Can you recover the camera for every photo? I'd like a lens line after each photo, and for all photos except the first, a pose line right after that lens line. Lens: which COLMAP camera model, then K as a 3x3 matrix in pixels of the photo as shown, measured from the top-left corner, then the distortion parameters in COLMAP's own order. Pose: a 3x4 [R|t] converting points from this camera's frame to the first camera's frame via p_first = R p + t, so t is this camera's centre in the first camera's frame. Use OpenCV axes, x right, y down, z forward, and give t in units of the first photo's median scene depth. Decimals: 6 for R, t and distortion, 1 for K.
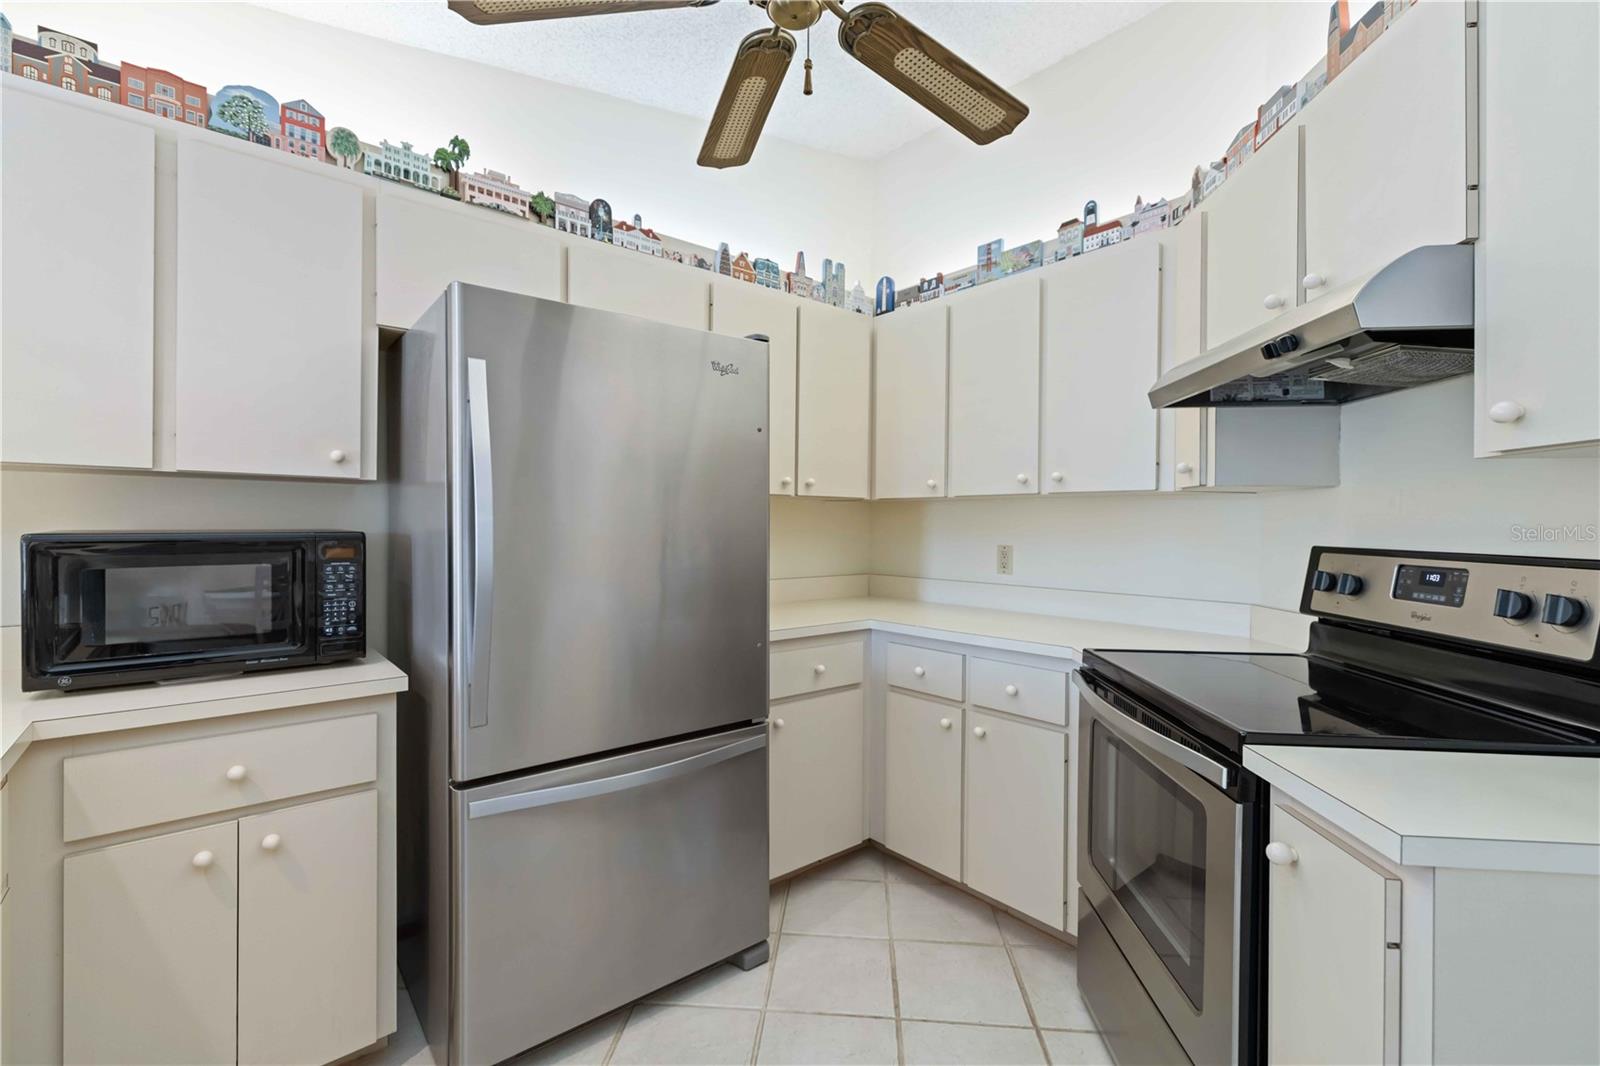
lens RADIAL K [[711.2, 0, 807.2], [0, 711.2, 527.3], [0, 0, 1]] dist [0.003297, 0.000367]
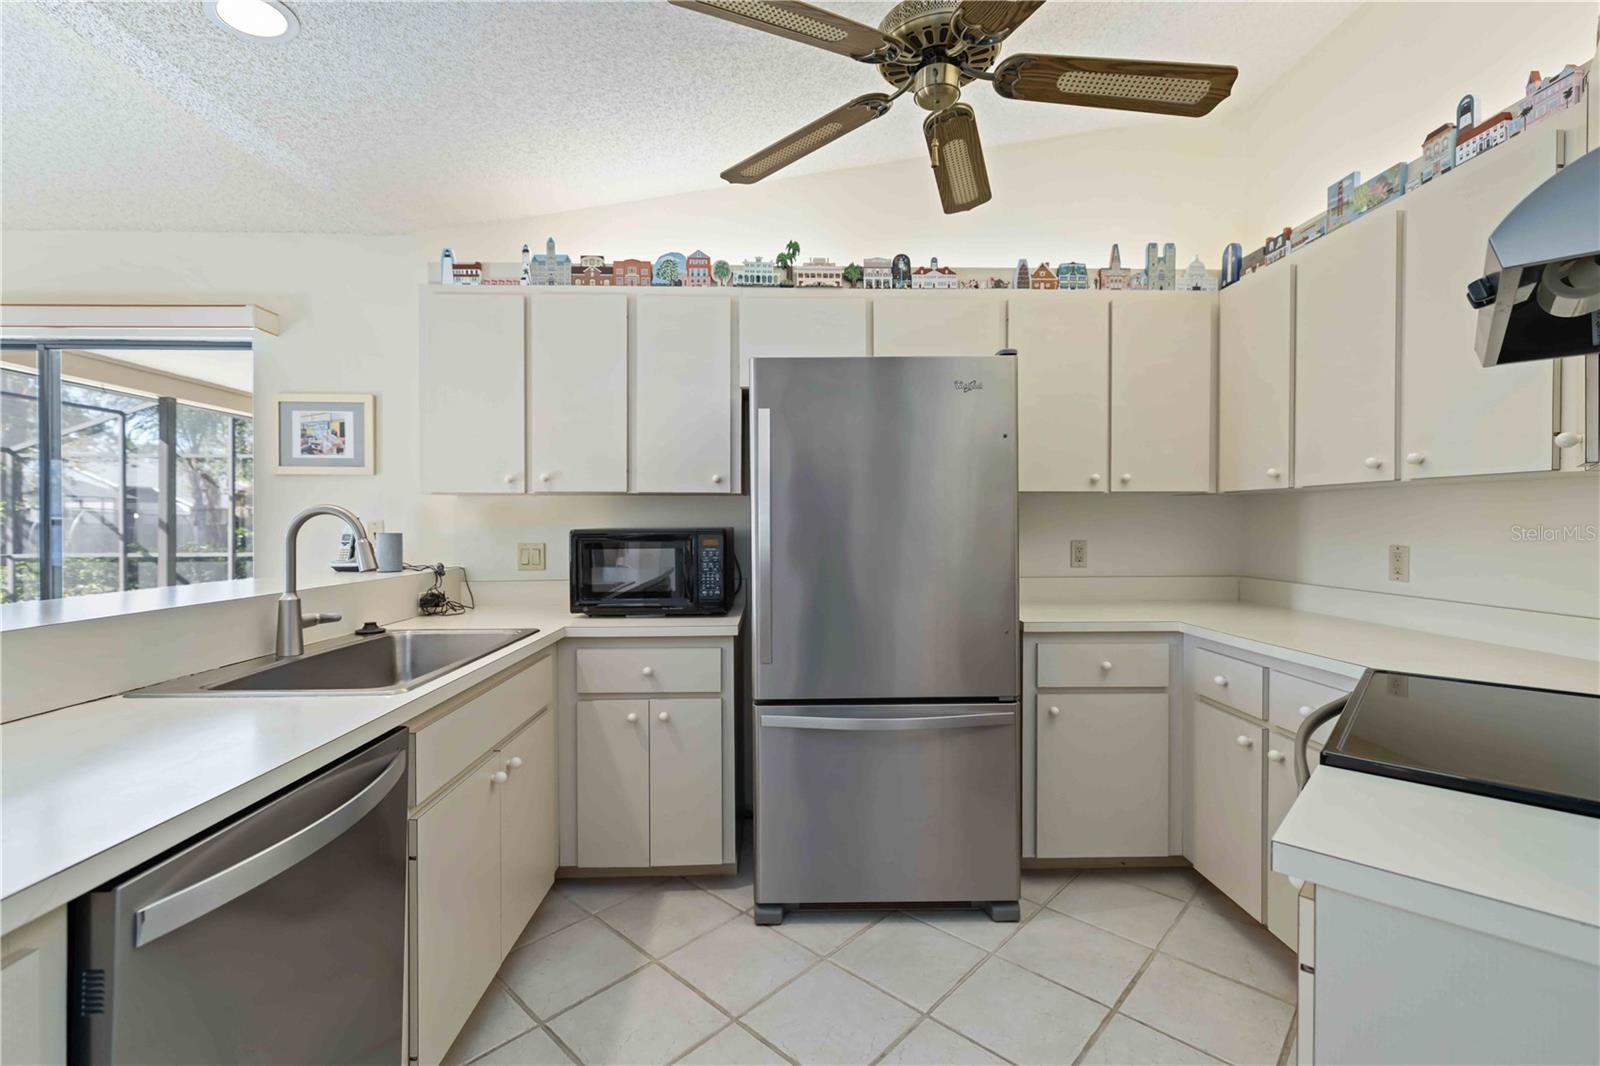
lens RADIAL K [[711.2, 0, 797.6], [0, 711.2, 525.8], [0, 0, 1]] dist [0.003297, 0.000367]
pose [[0.777983, -0.003732, -0.628274, 0.372779], [0.003886, 0.999992, -0.001128, 0.002560], [0.628273, -0.001564, 0.777991, -0.060187]]
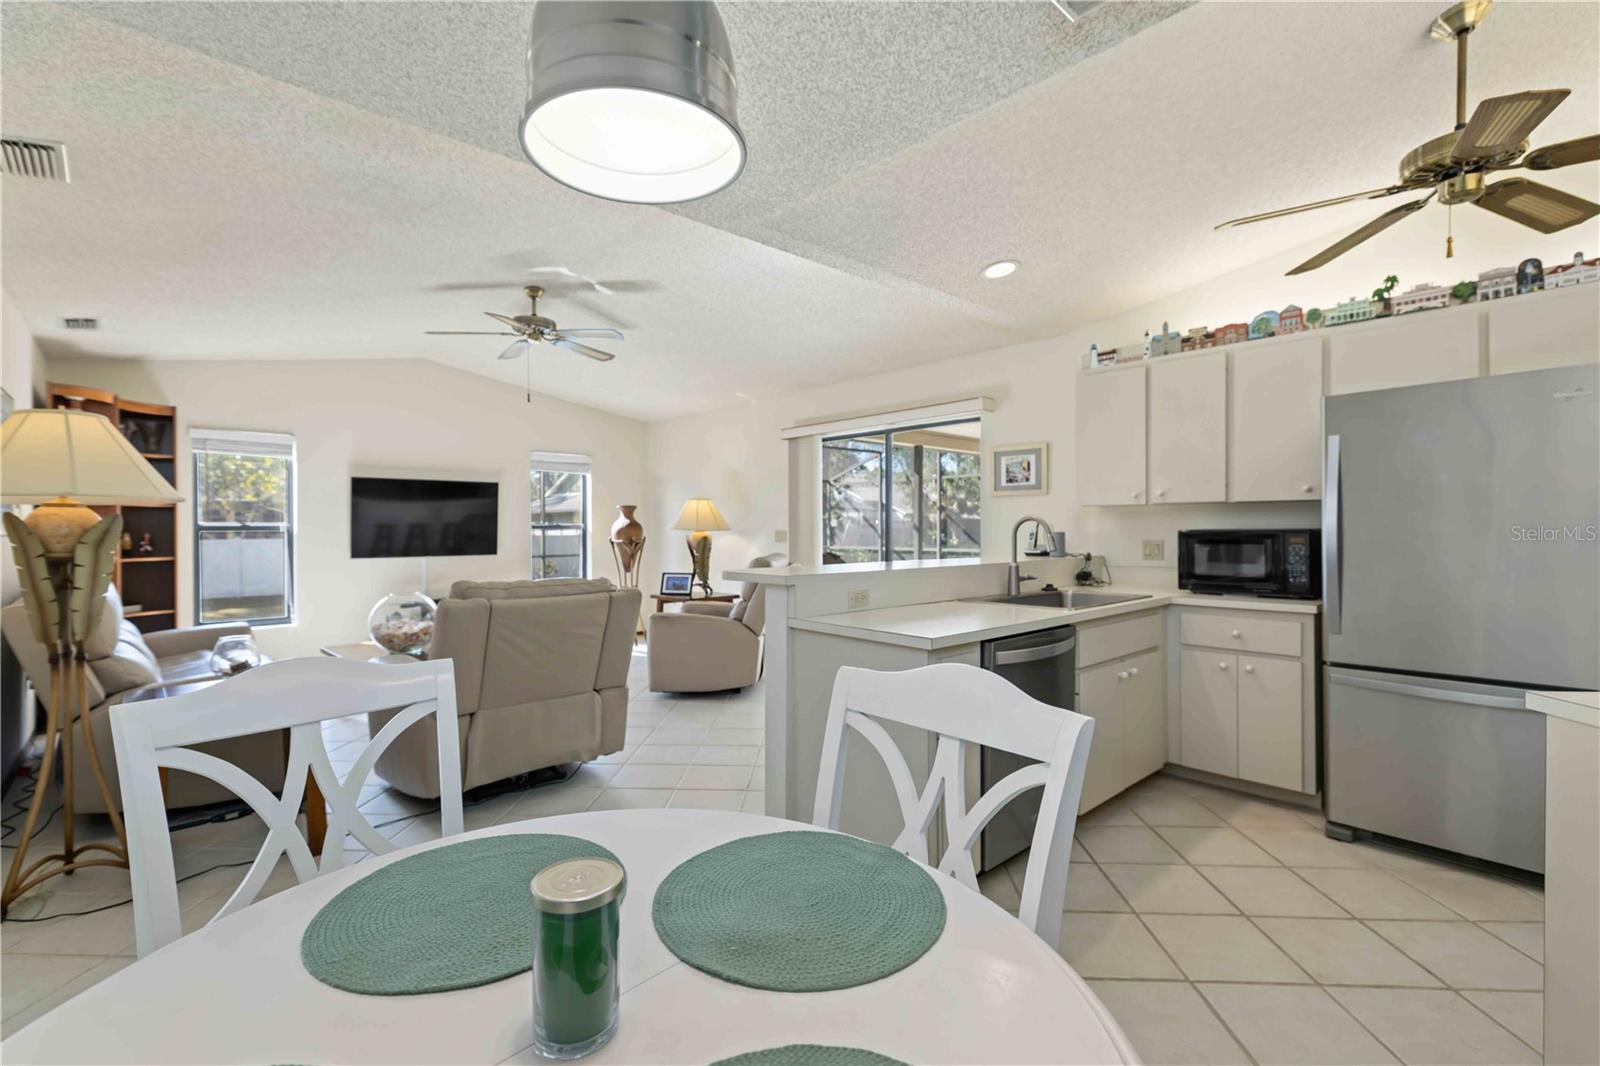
lens RADIAL K [[711.2, 0, 798.8], [0, 711.2, 533.4], [0, 0, 1]] dist [0.003297, 0.000367]
pose [[0.042438, 0.004423, -0.999089, 1.000025], [0.003965, 0.999982, 0.004596, 0.003288], [0.999091, -0.004156, 0.042420, -0.353019]]
